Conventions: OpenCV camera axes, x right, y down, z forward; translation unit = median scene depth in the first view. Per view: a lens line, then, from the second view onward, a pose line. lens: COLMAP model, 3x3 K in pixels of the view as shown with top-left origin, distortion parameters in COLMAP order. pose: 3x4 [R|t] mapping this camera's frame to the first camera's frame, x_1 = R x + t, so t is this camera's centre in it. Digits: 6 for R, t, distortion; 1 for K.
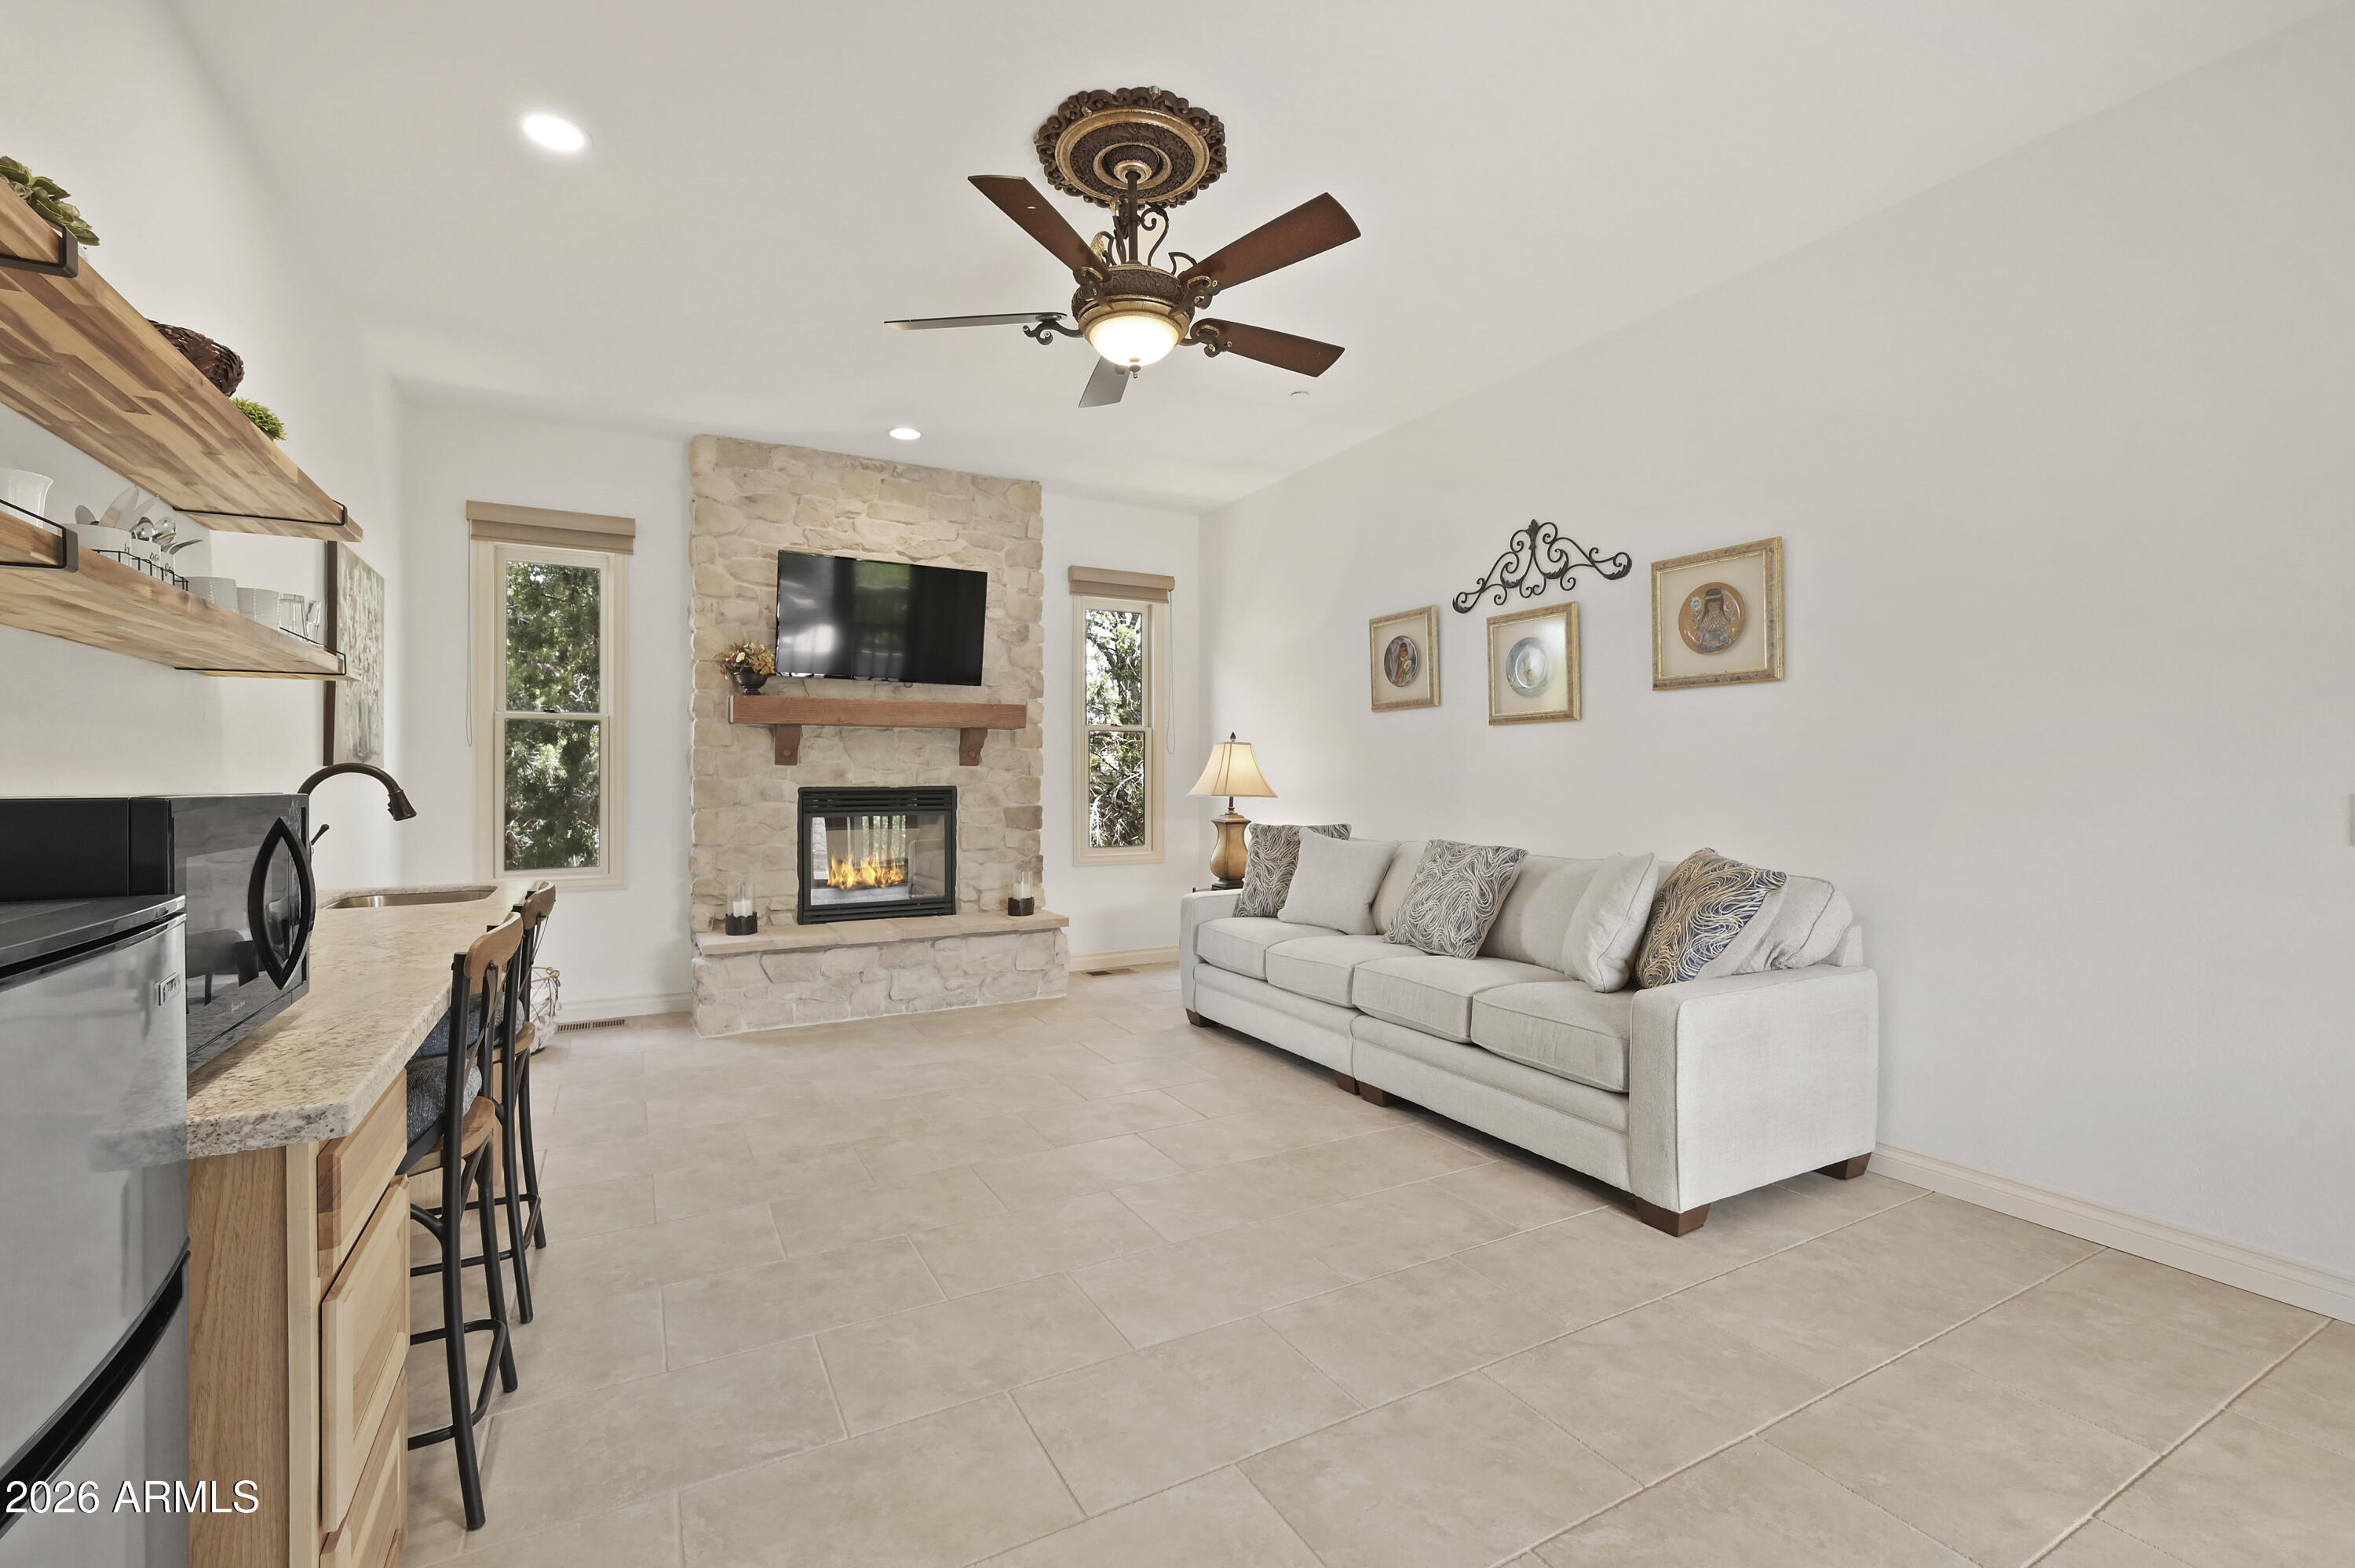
lens RADIAL K [[993.9, 0, 1178.3], [0, 993.9, 773.3], [0, 0, 1]] dist [0.000085, 0.000558]
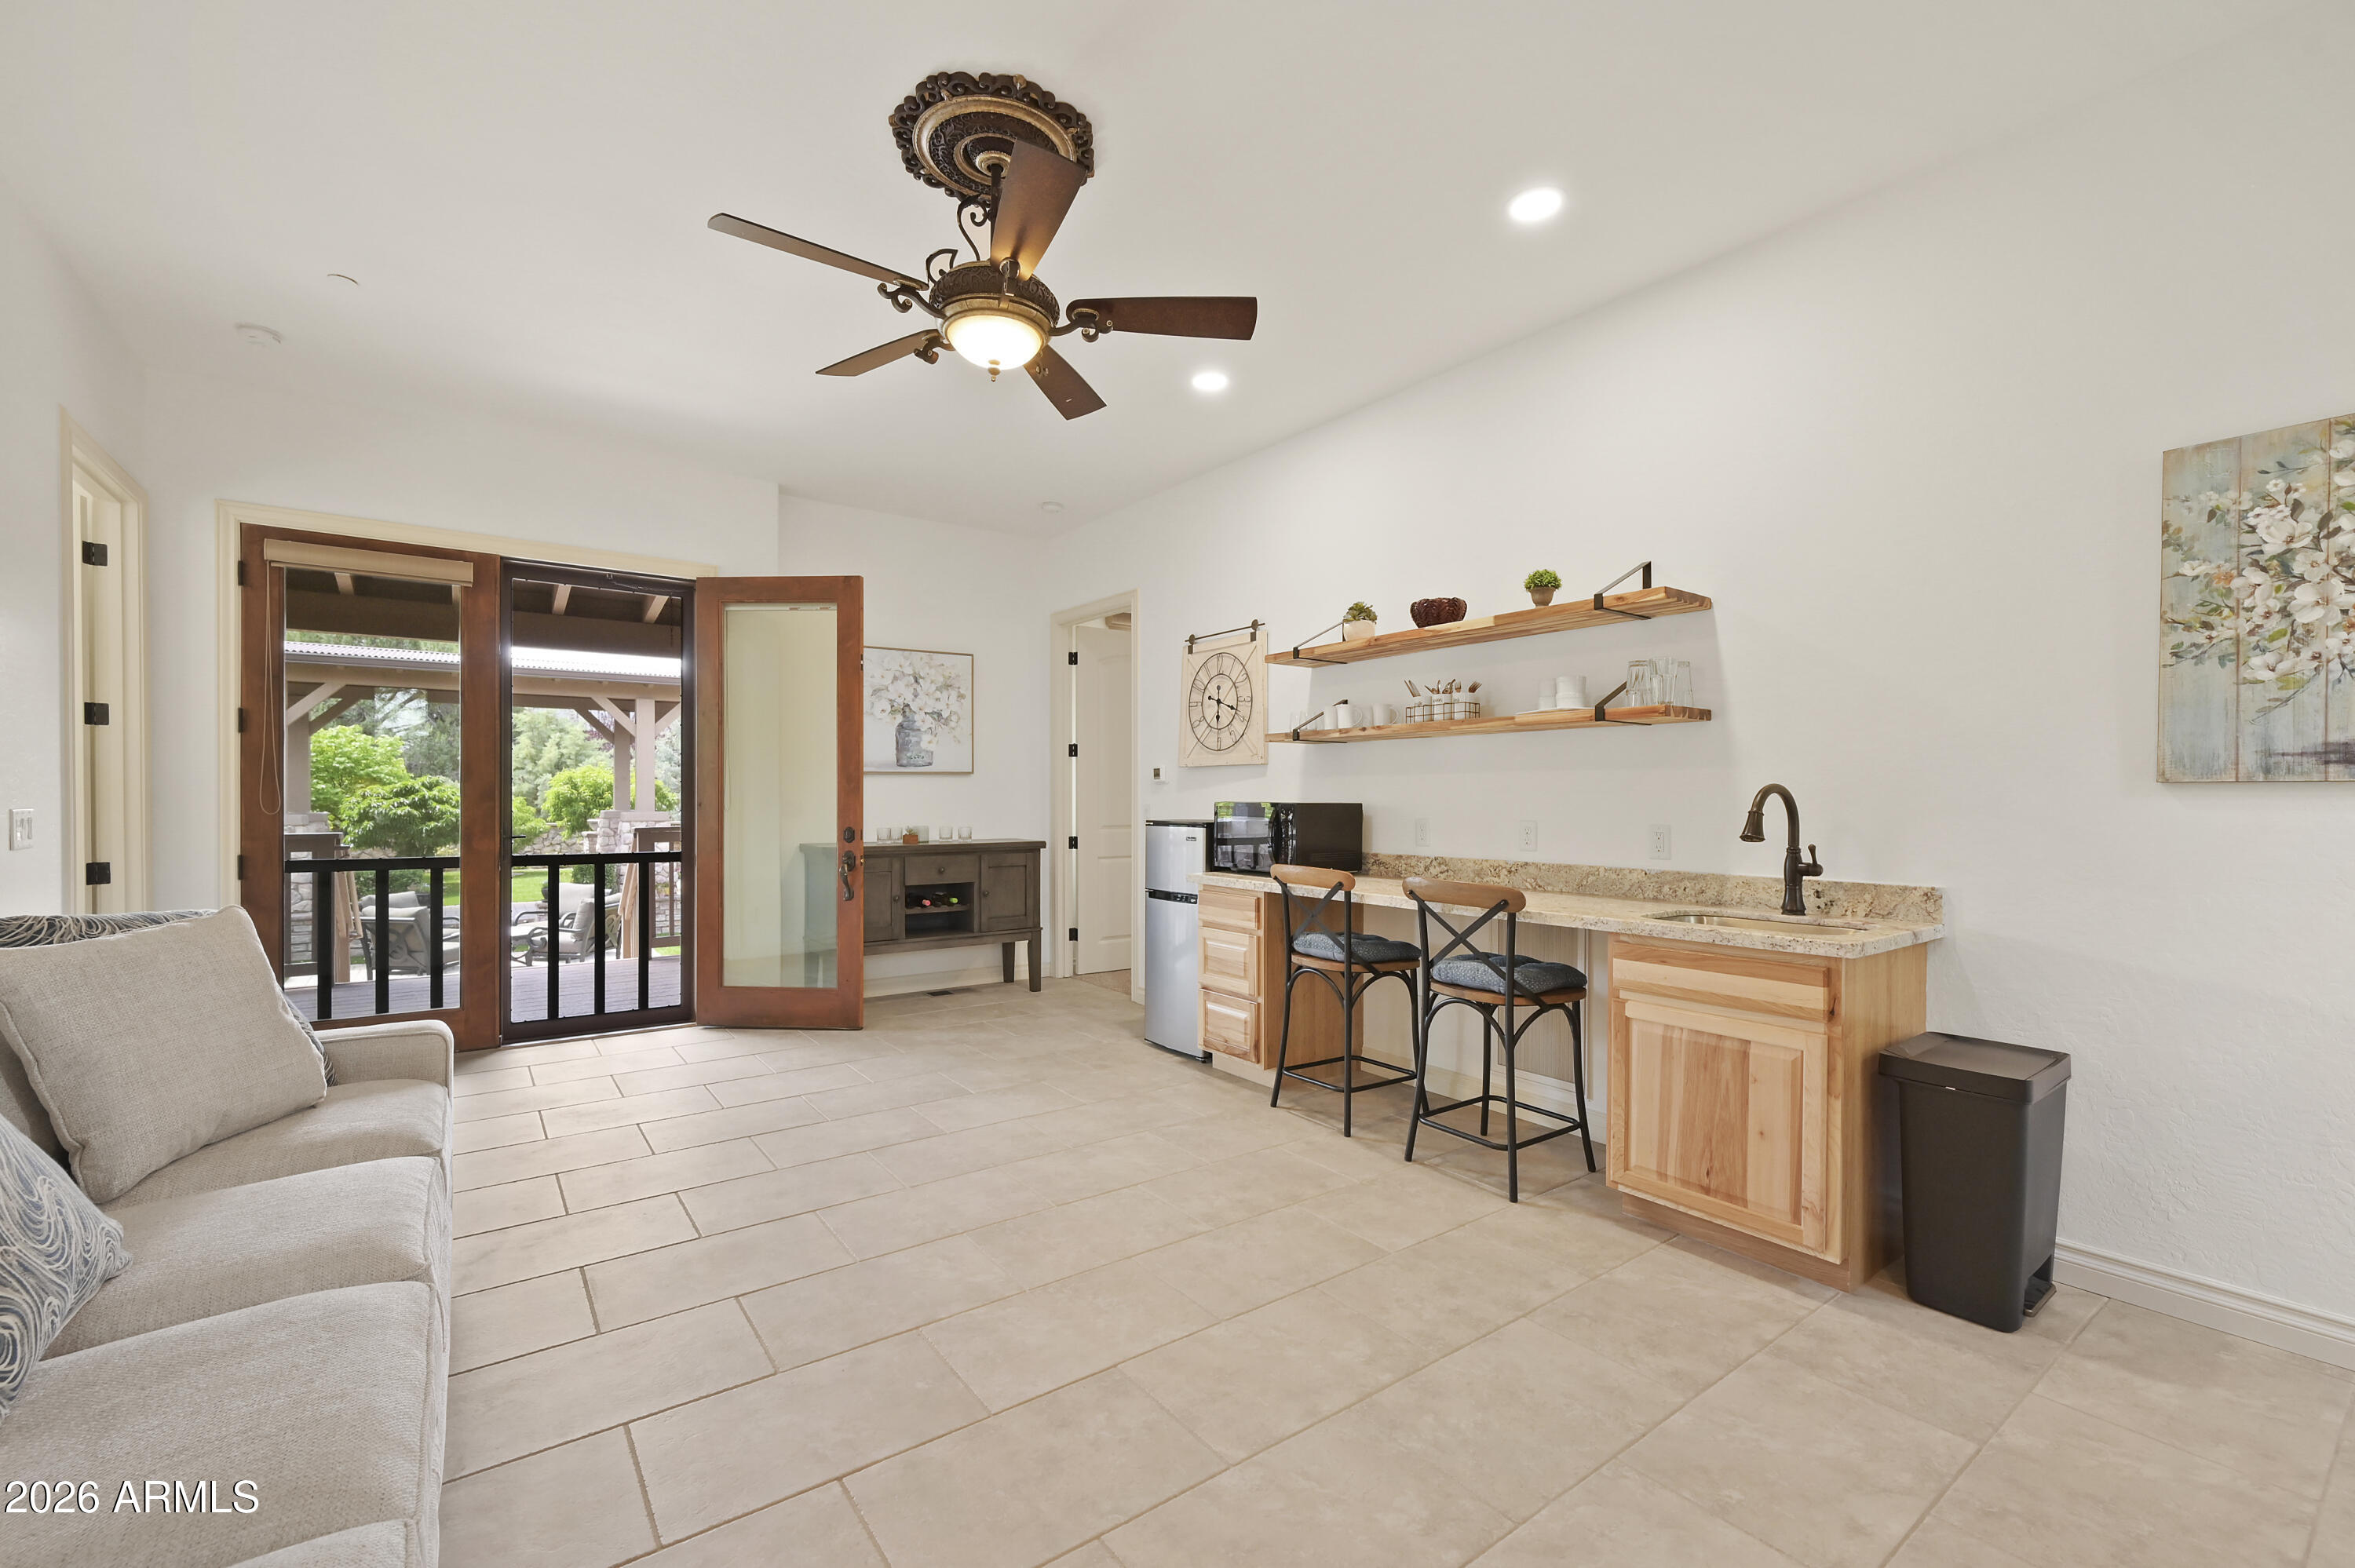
lens RADIAL K [[993.9, 0, 1161.8], [0, 993.9, 801.4], [0, 0, 1]] dist [0.000085, 0.000558]
pose [[-0.993638, 0.000138, -0.112624, -0.053871], [0.000014, 0.999999, 0.001105, 0.004226], [0.112624, 0.001096, -0.993637, 1.105045]]
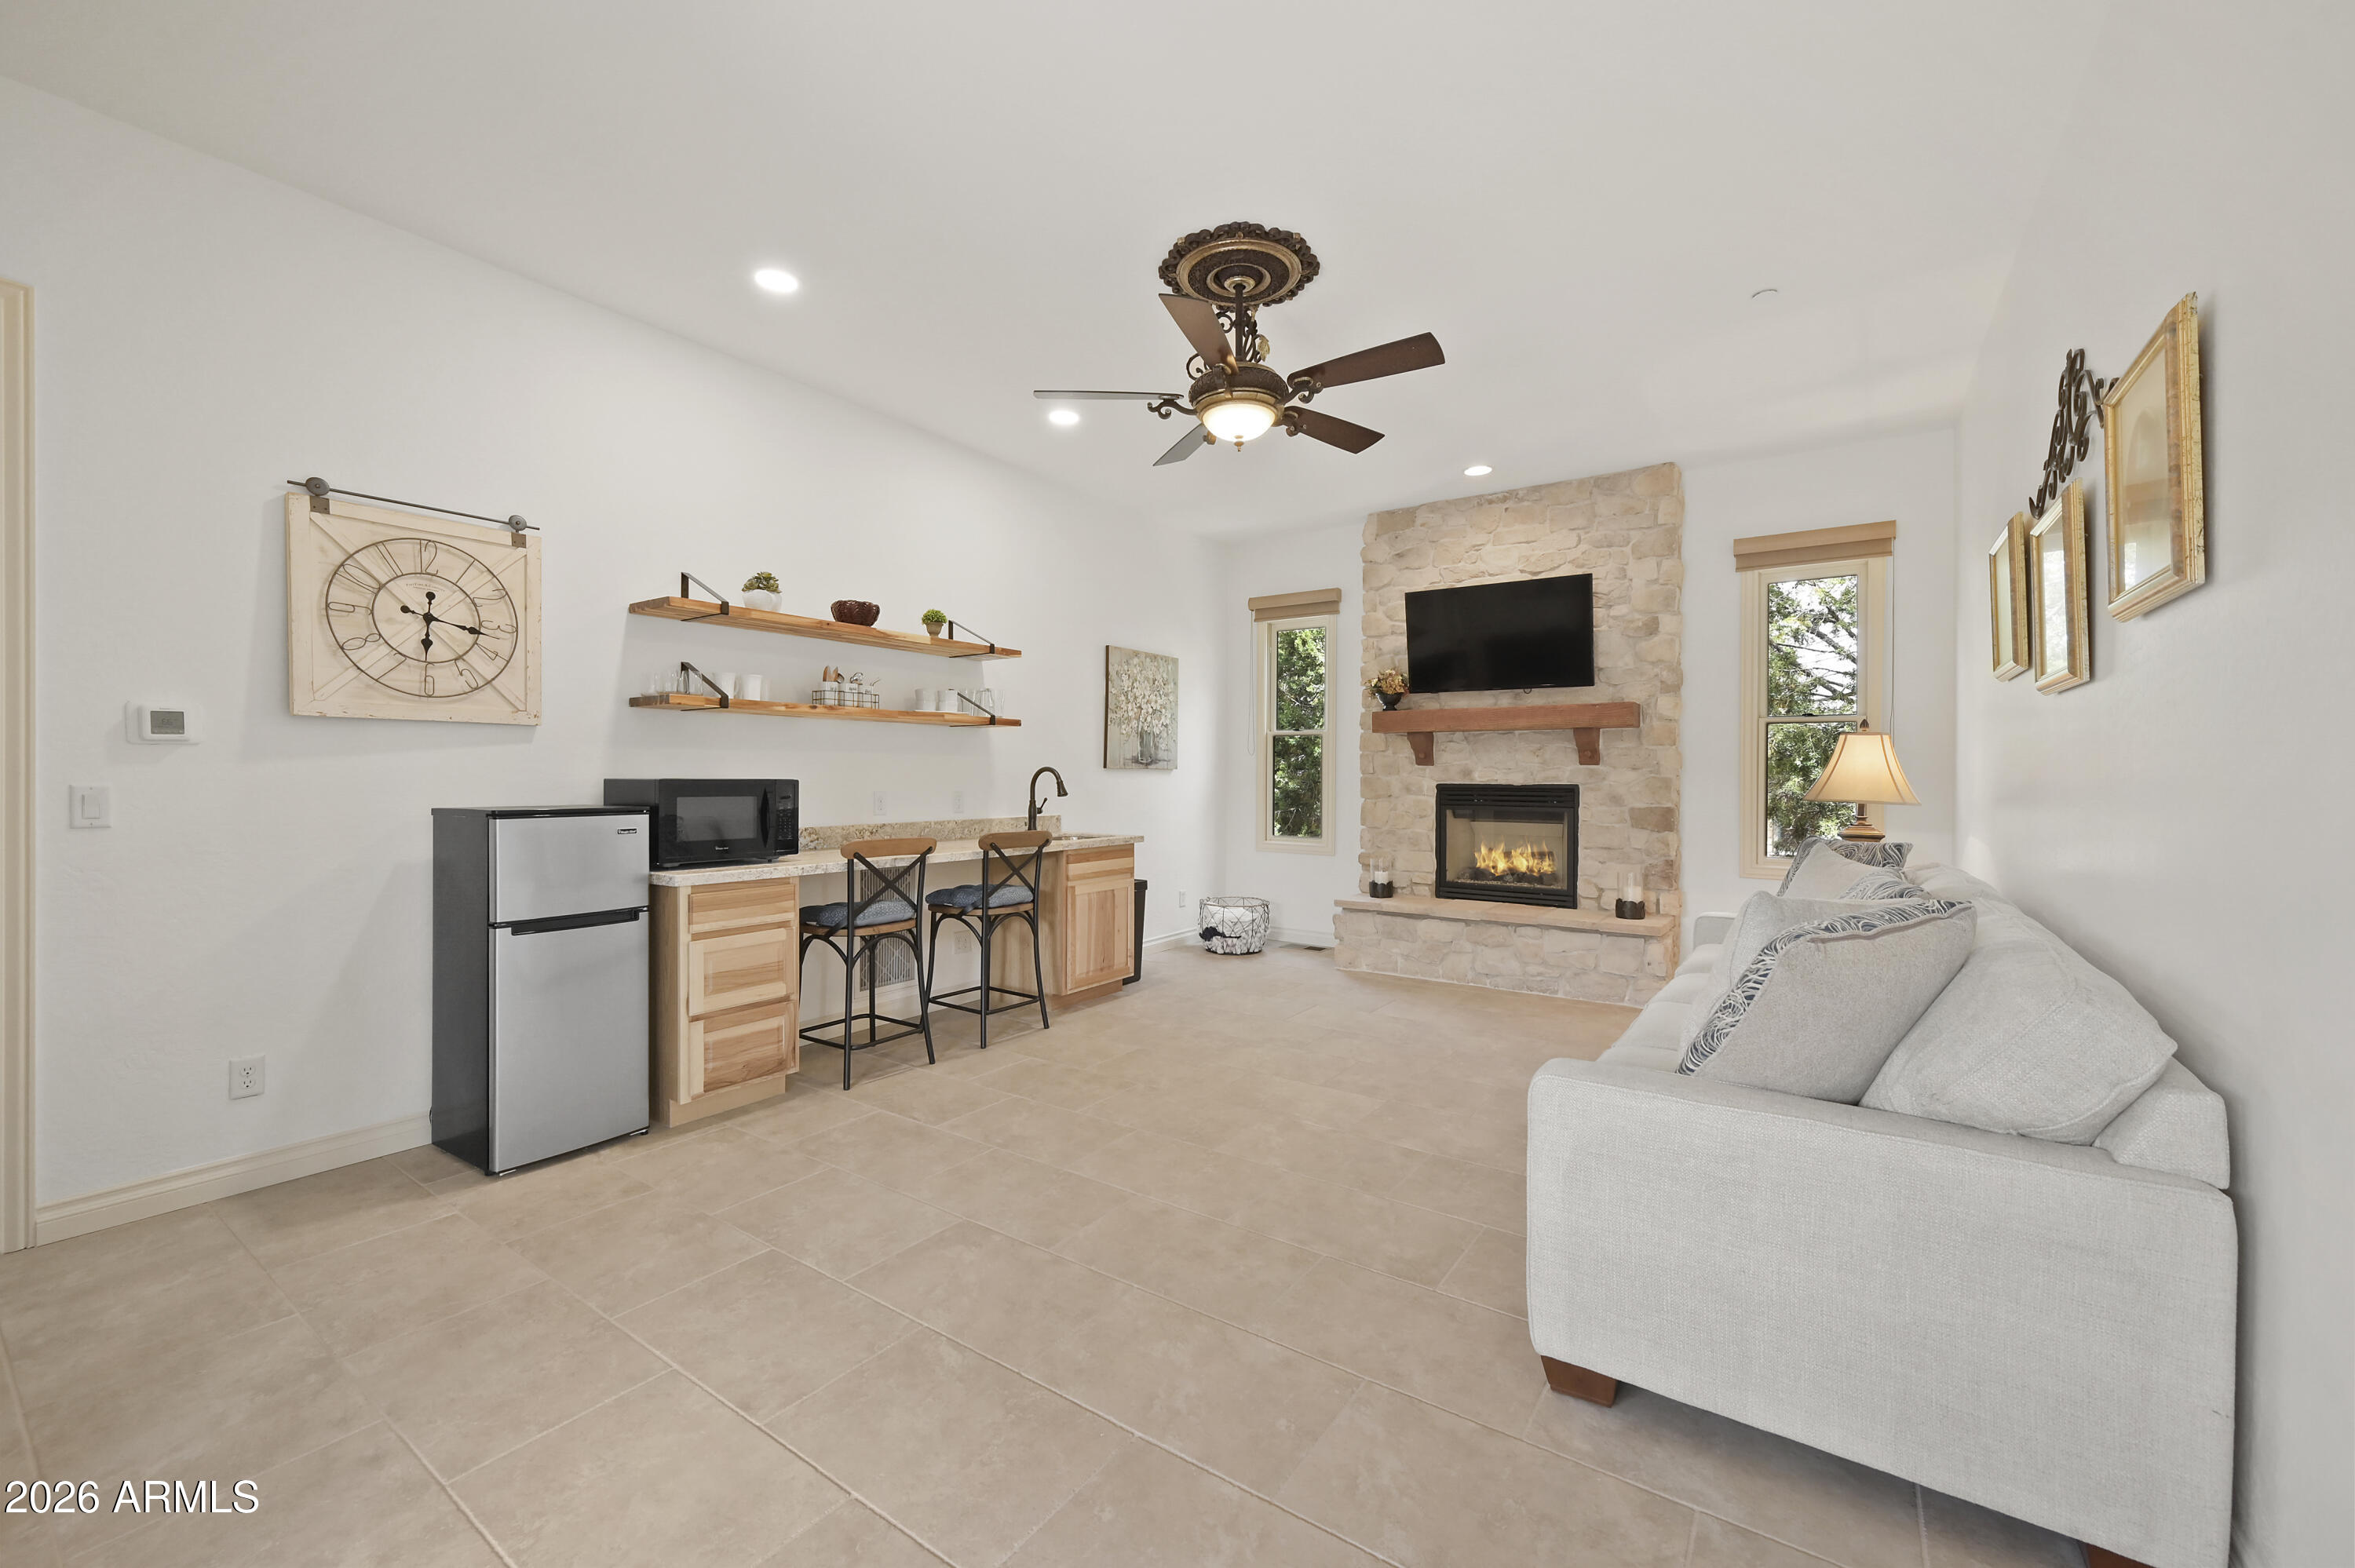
lens RADIAL K [[944.4, 0, 1195.1], [0, 944.4, 771.9], [0, 0, 1]] dist [0.007385, 0.000202]
pose [[0.453983, 0.000588, -0.891010, 0.549557], [-0.001395, 0.999999, -0.000051, 0.000211], [0.891009, 0.001266, 0.453984, 0.234835]]
